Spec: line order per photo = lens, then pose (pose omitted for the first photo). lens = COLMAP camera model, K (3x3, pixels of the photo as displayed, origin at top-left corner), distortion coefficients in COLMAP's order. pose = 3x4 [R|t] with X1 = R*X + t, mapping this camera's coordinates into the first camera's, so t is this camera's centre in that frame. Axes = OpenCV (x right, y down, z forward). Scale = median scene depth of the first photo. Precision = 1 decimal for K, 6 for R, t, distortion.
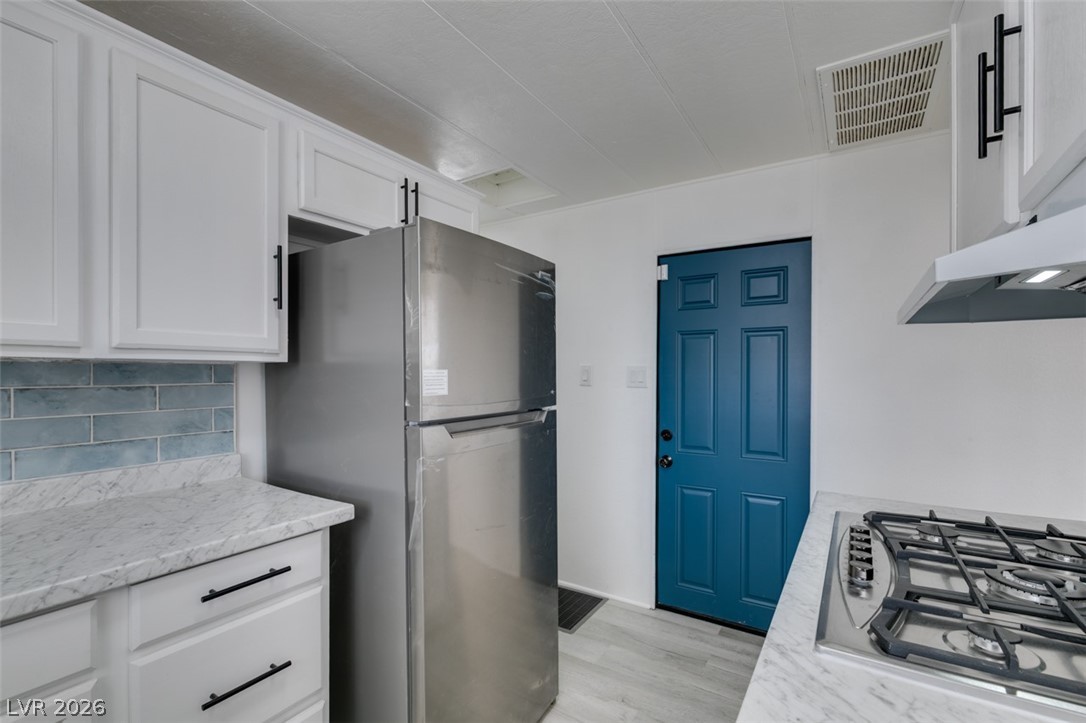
lens RADIAL K [[489.7, 0, 548.9], [0, 489.7, 373.4], [0, 0, 1]] dist [0.003055, -0.003280]
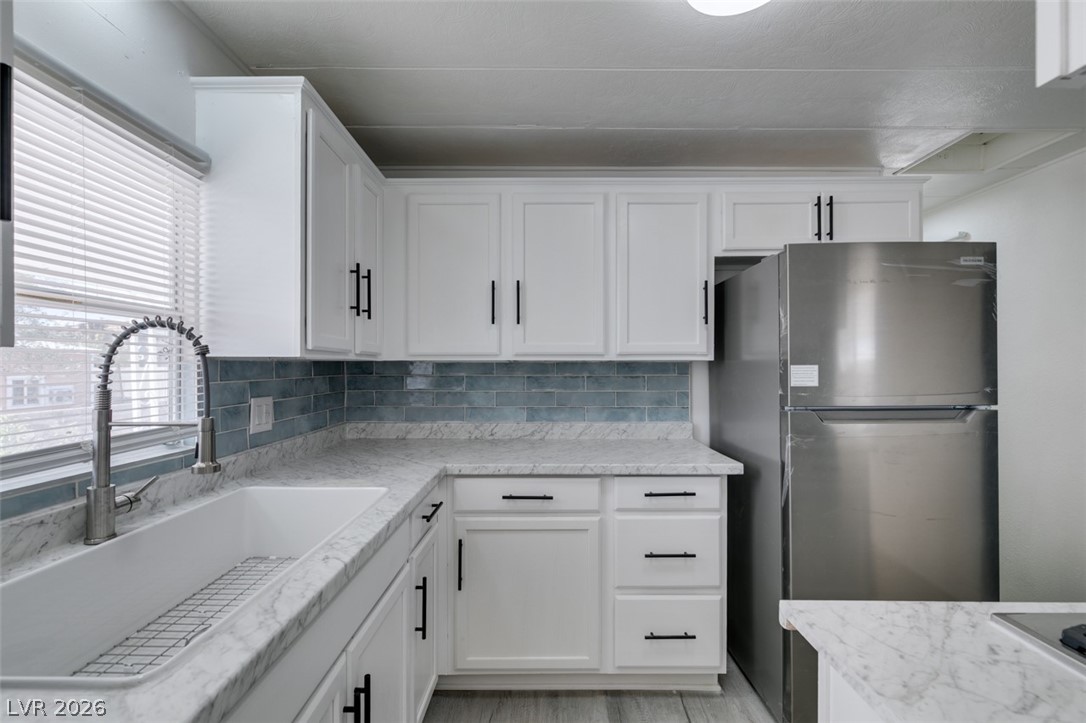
lens RADIAL K [[489.7, 0, 552.0], [0, 489.7, 369.8], [0, 0, 1]] dist [0.003055, -0.003280]
pose [[0.558246, 0.001811, -0.829674, 0.406463], [0.000191, 0.999997, 0.002311, 0.000889], [0.829676, -0.001449, 0.558244, -0.193611]]
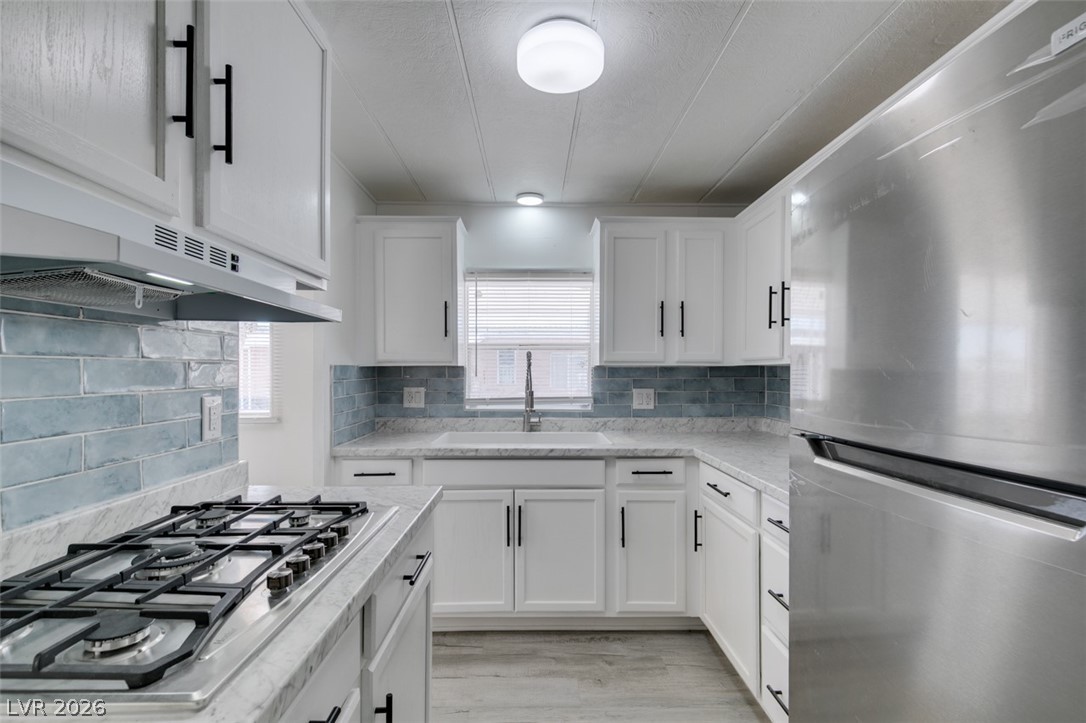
lens RADIAL K [[489.7, 0, 541.8], [0, 489.7, 369.7], [0, 0, 1]] dist [0.003055, -0.003280]
pose [[-0.825113, -0.007842, -0.564913, 0.514221], [-0.005415, 0.999968, -0.005972, 0.005842], [0.564942, -0.001869, -0.825129, 1.288030]]
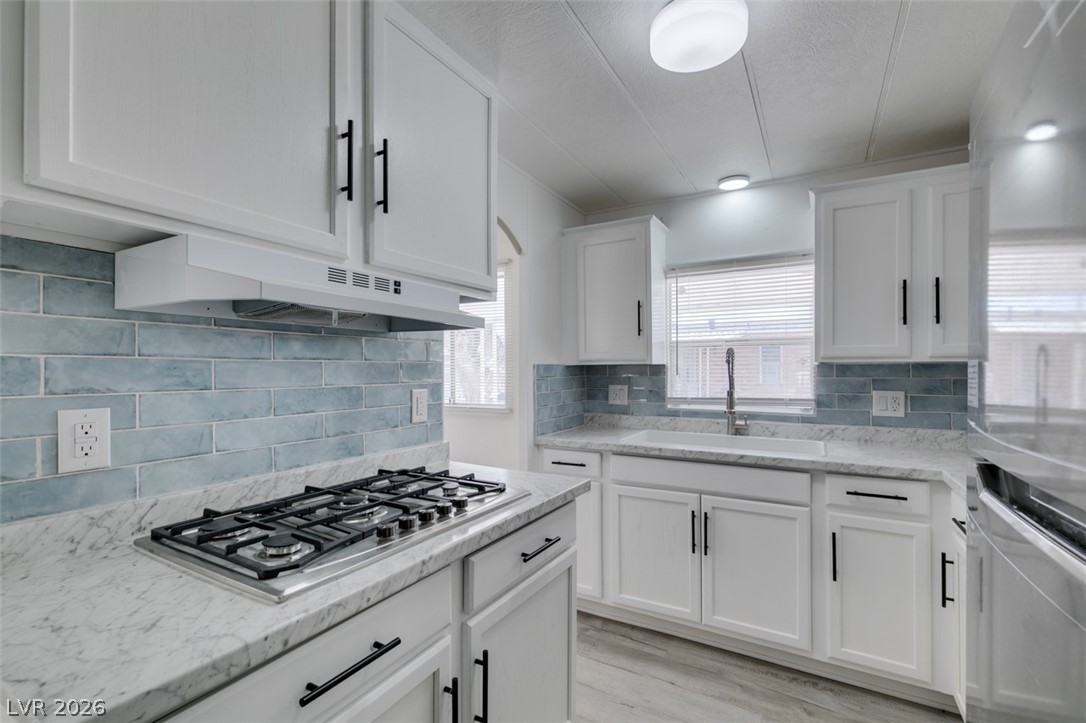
lens RADIAL K [[489.7, 0, 542.2], [0, 489.7, 366.9], [0, 0, 1]] dist [0.003055, -0.003280]
pose [[-0.997788, -0.005223, -0.066278, 0.276230], [-0.004933, 0.999977, -0.004547, 0.003349], [0.066300, -0.004210, -0.997791, 1.392824]]
